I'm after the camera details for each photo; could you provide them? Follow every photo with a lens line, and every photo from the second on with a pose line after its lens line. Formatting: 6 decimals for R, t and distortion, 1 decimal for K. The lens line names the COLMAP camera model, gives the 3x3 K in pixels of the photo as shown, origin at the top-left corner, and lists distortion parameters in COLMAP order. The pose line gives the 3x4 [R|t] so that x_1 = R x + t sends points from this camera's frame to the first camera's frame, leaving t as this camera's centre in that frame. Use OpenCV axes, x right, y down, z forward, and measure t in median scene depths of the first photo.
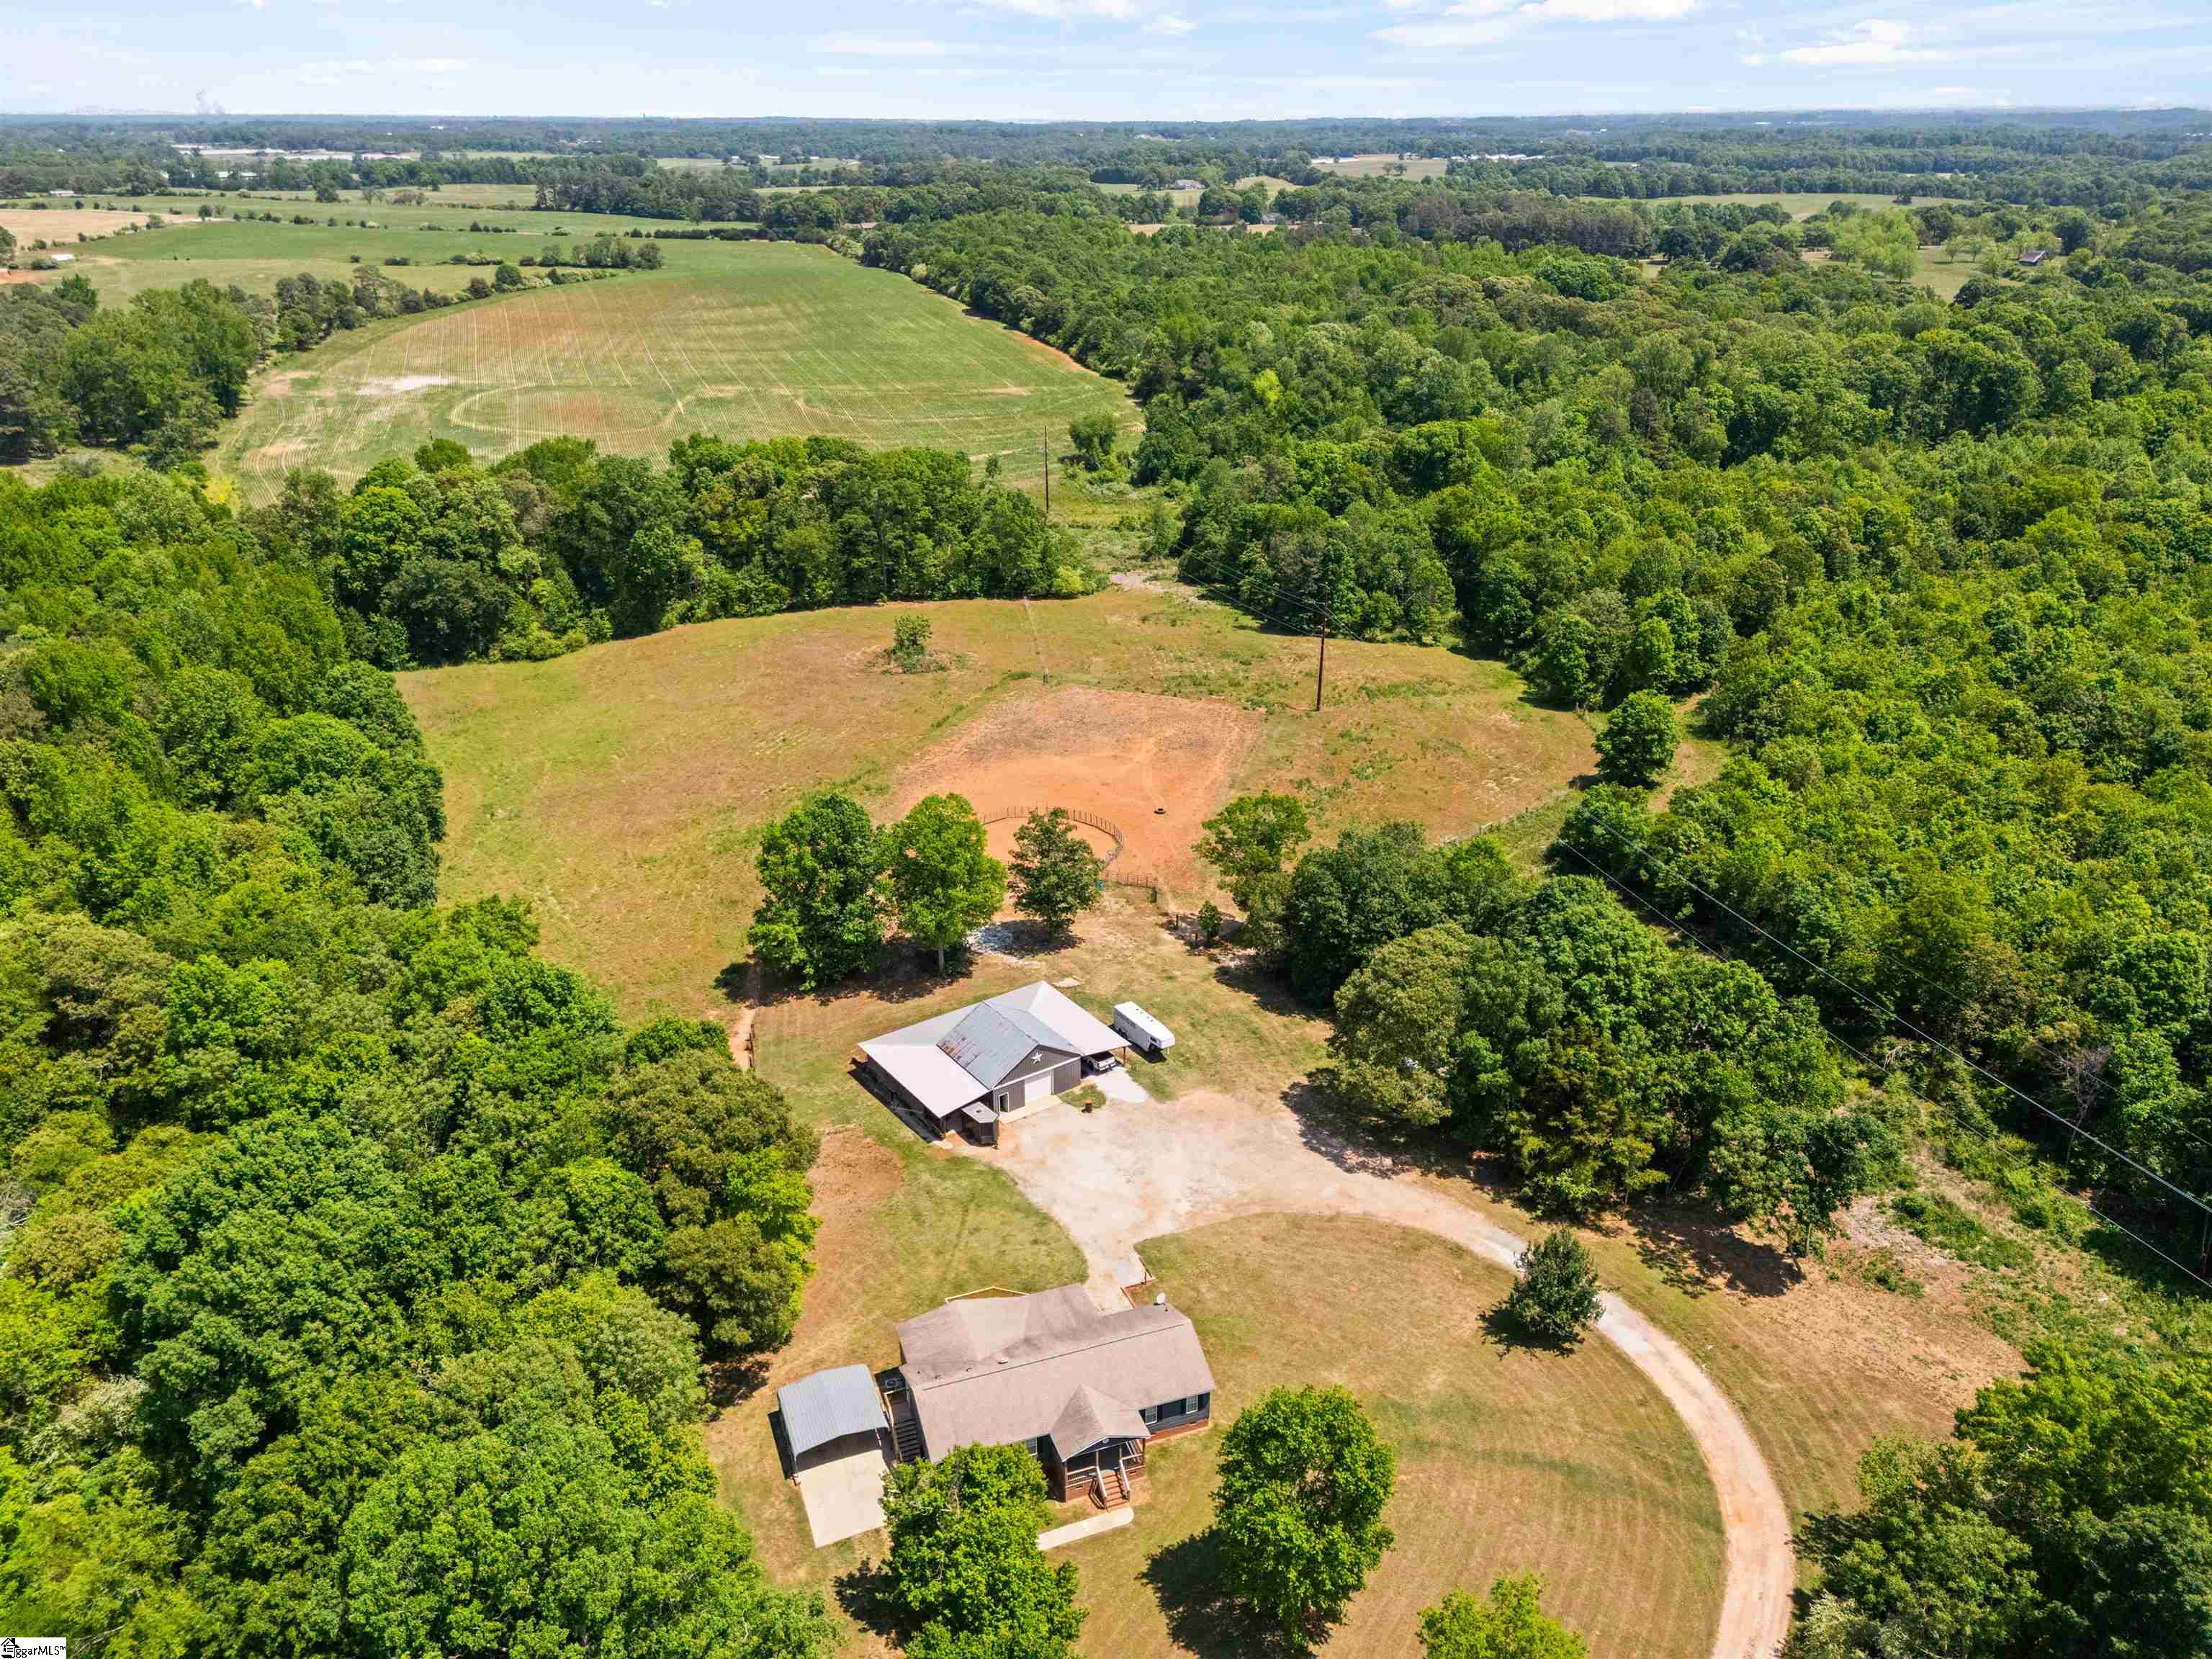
lens RADIAL K [[1649.1, 0, 1119.1], [0, 1649.1, 825.4], [0, 0, 1]] dist [0.079912, -0.073130]
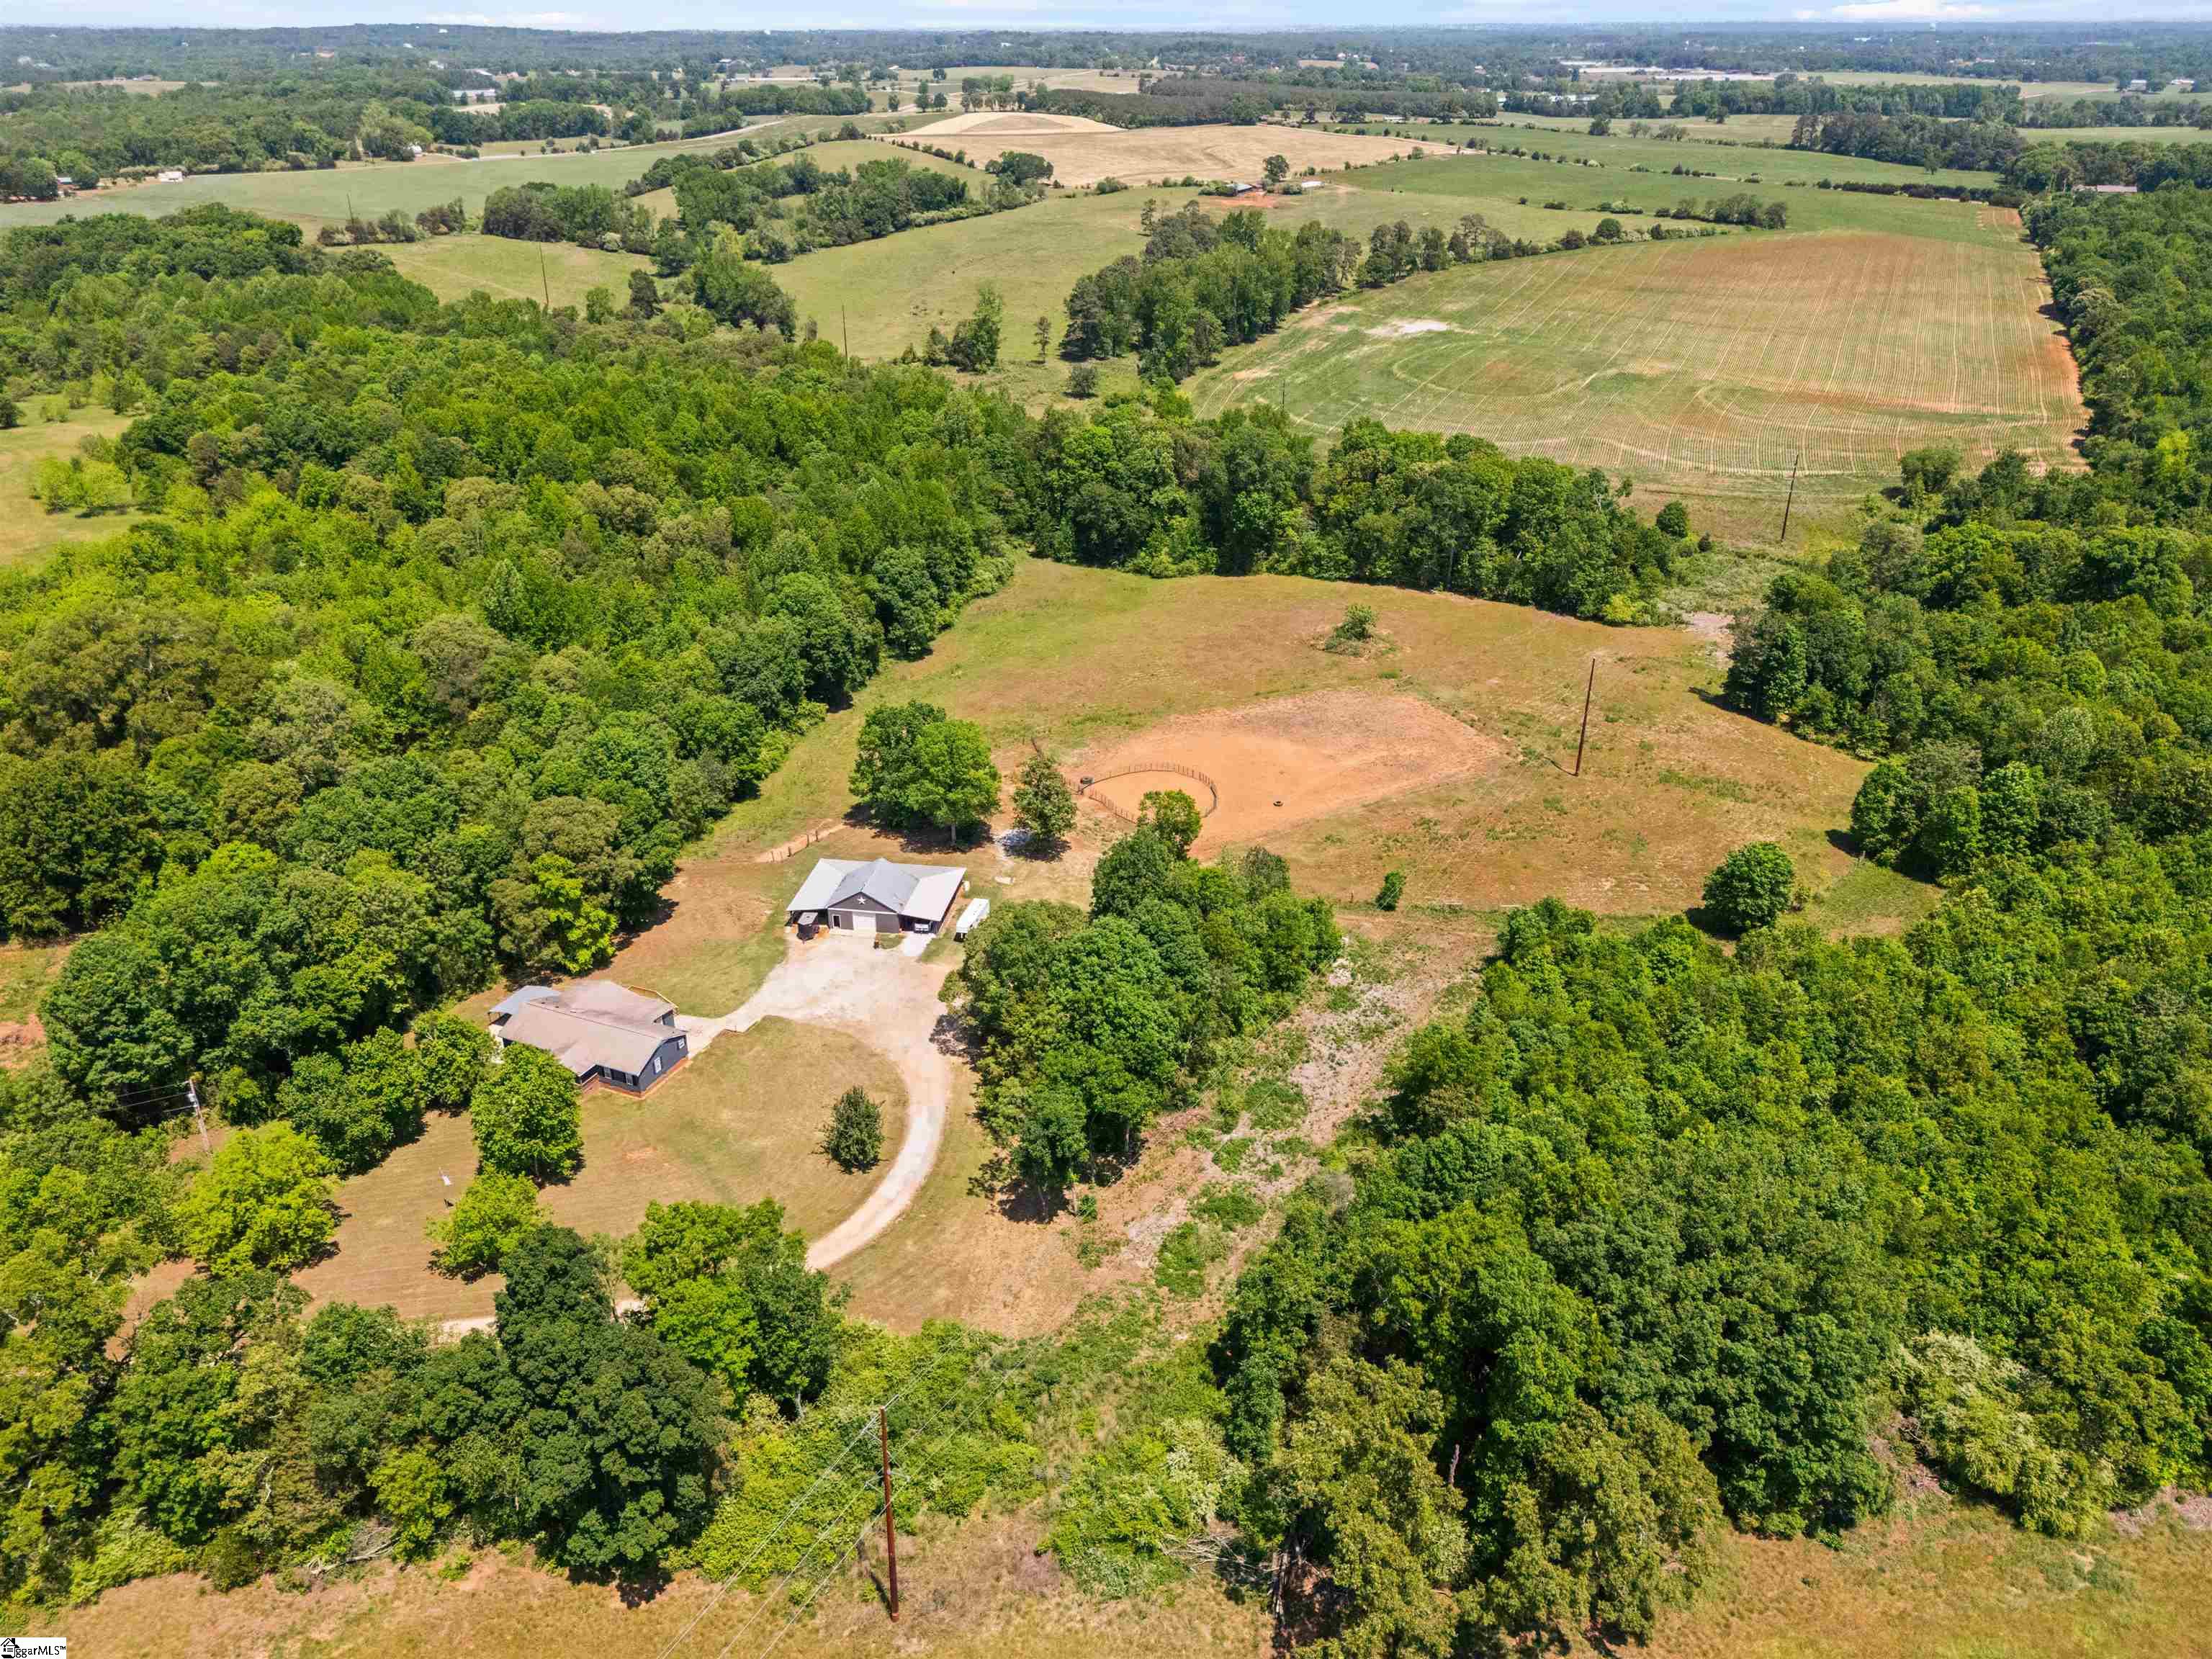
lens RADIAL K [[1649.1, 0, 1110.6], [0, 1649.1, 841.3], [0, 0, 1]] dist [0.079912, -0.073130]
pose [[0.724161, 0.310546, -0.615753, 0.487281], [-0.276353, 0.948724, 0.153468, -0.094810], [0.631838, 0.059029, 0.772849, 0.006382]]
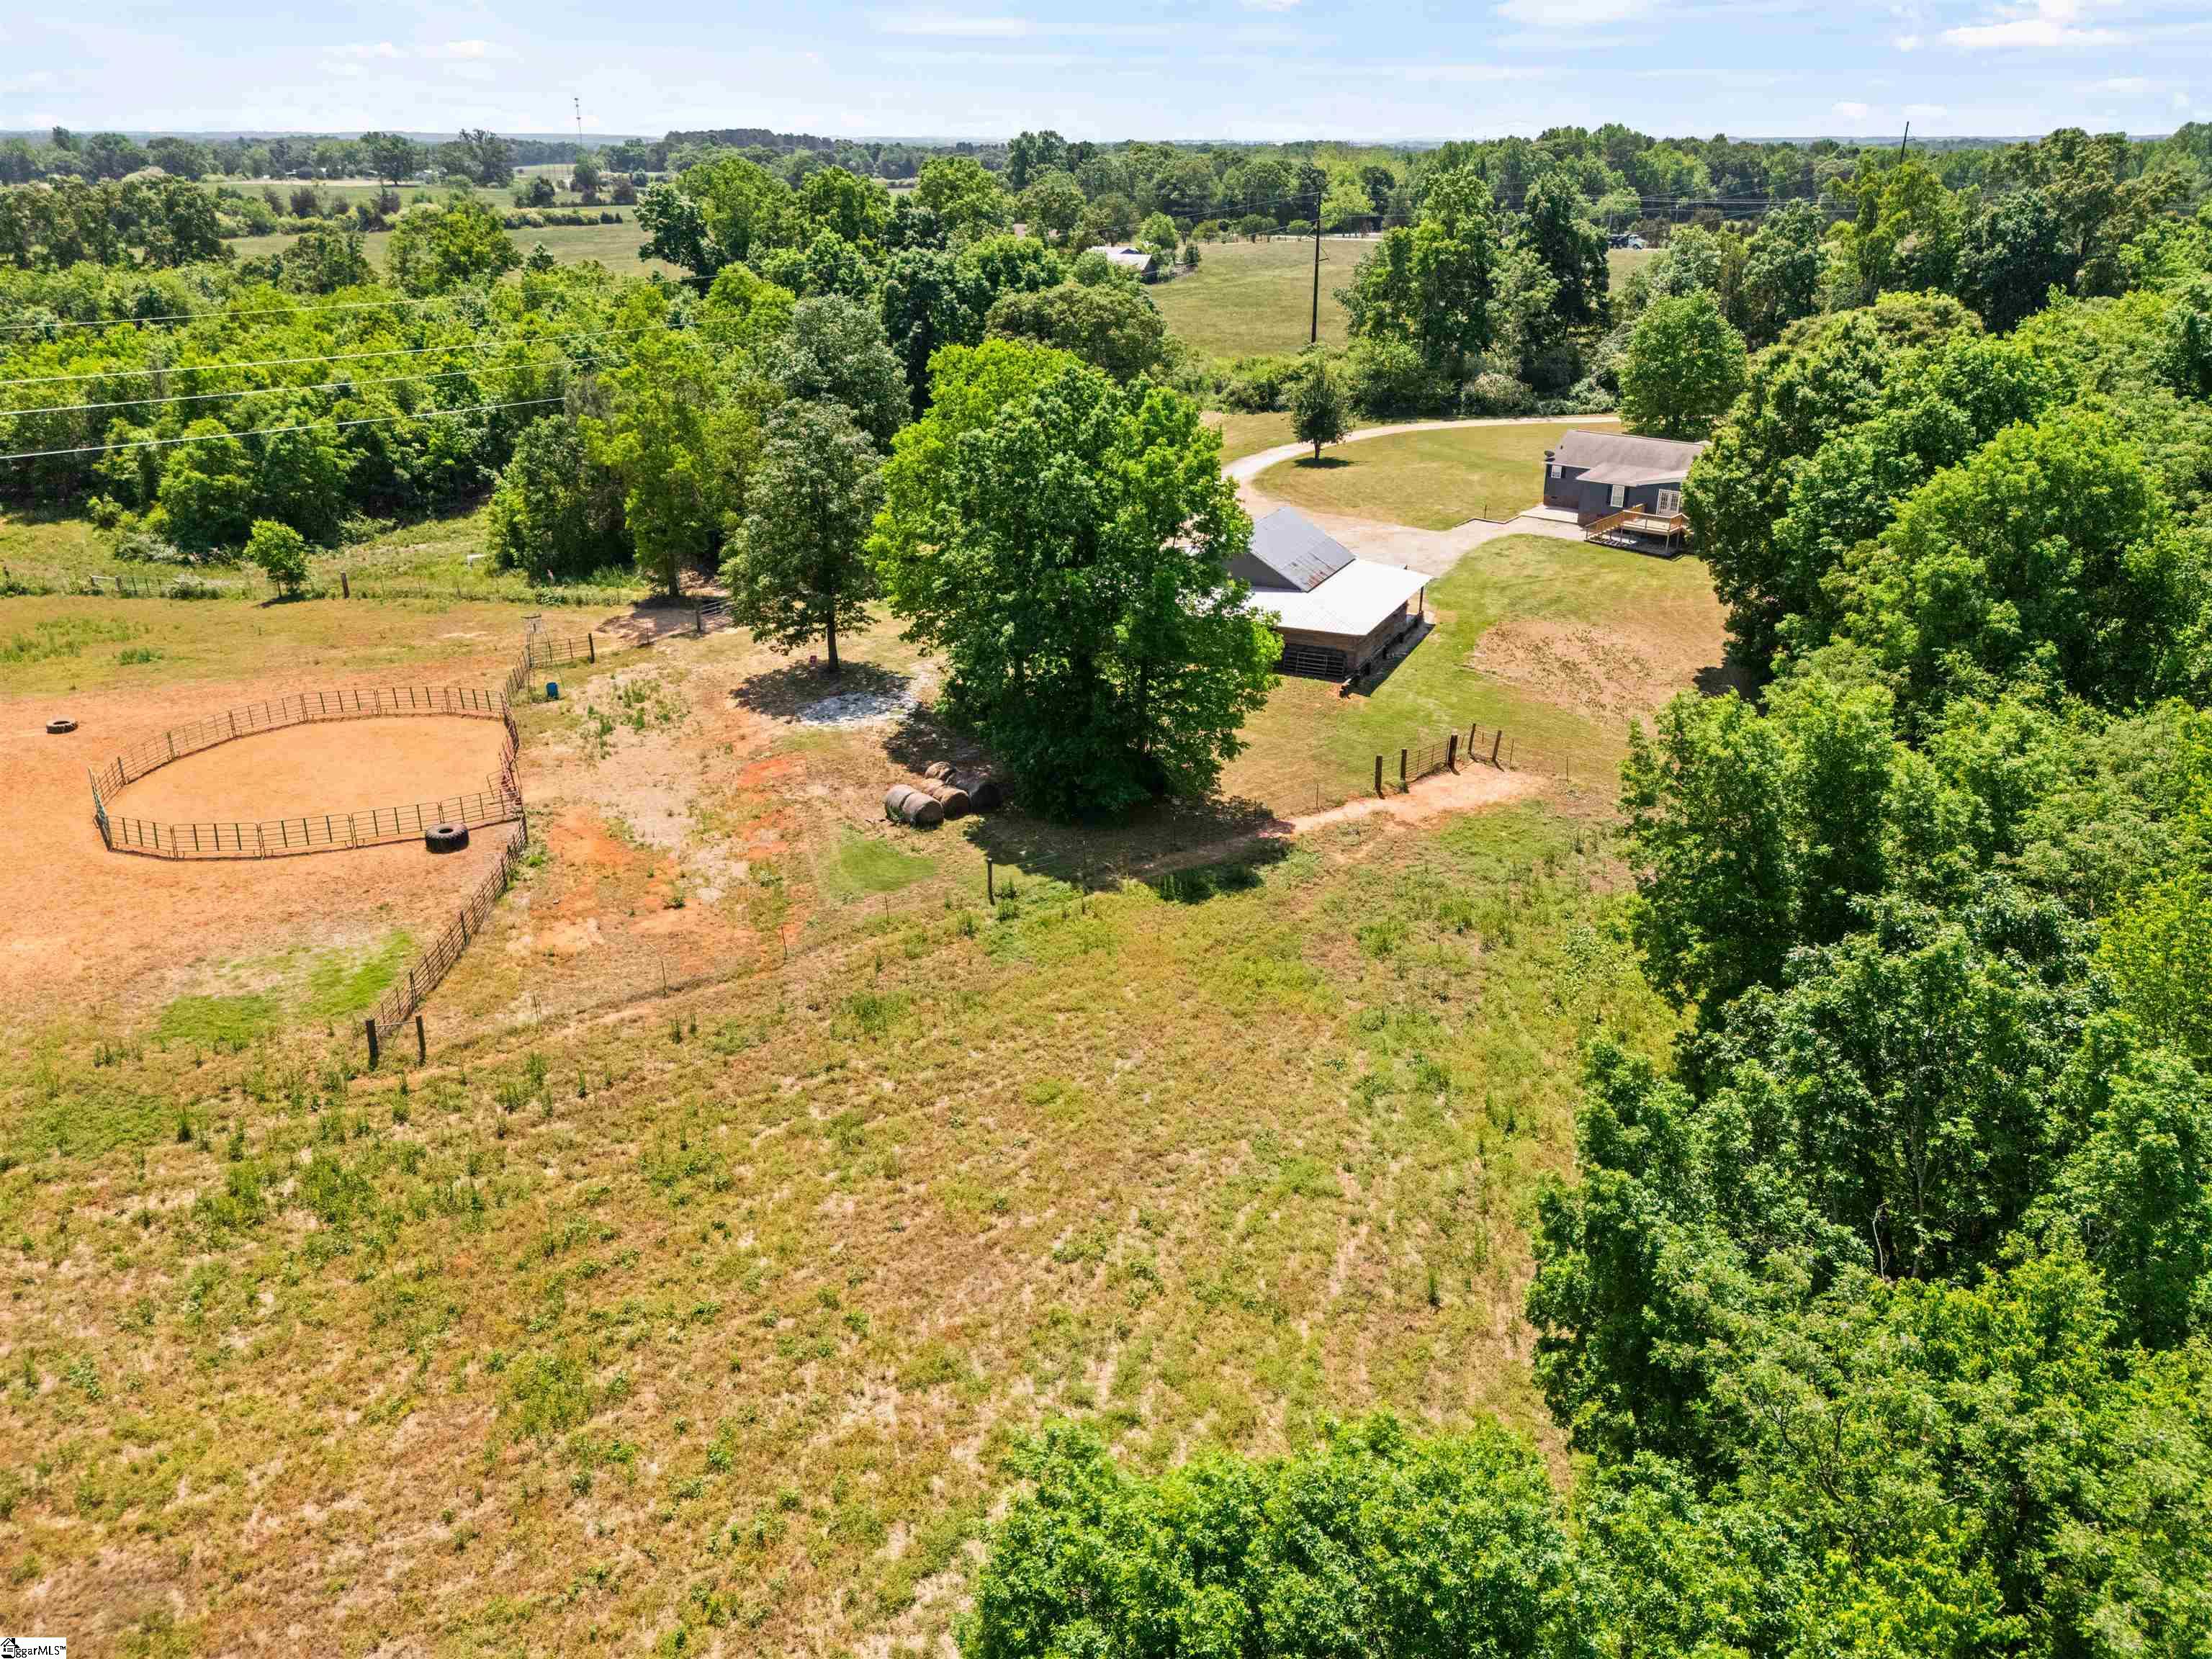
lens RADIAL K [[1649.1, 0, 1106.4], [0, 1649.1, 824.7], [0, 0, 1]] dist [0.079912, -0.073130]
pose [[-0.499247, -0.327574, 0.802152, -0.324346], [0.334073, 0.781429, 0.527033, -0.087813], [-0.799467, 0.531097, -0.280692, 0.664425]]
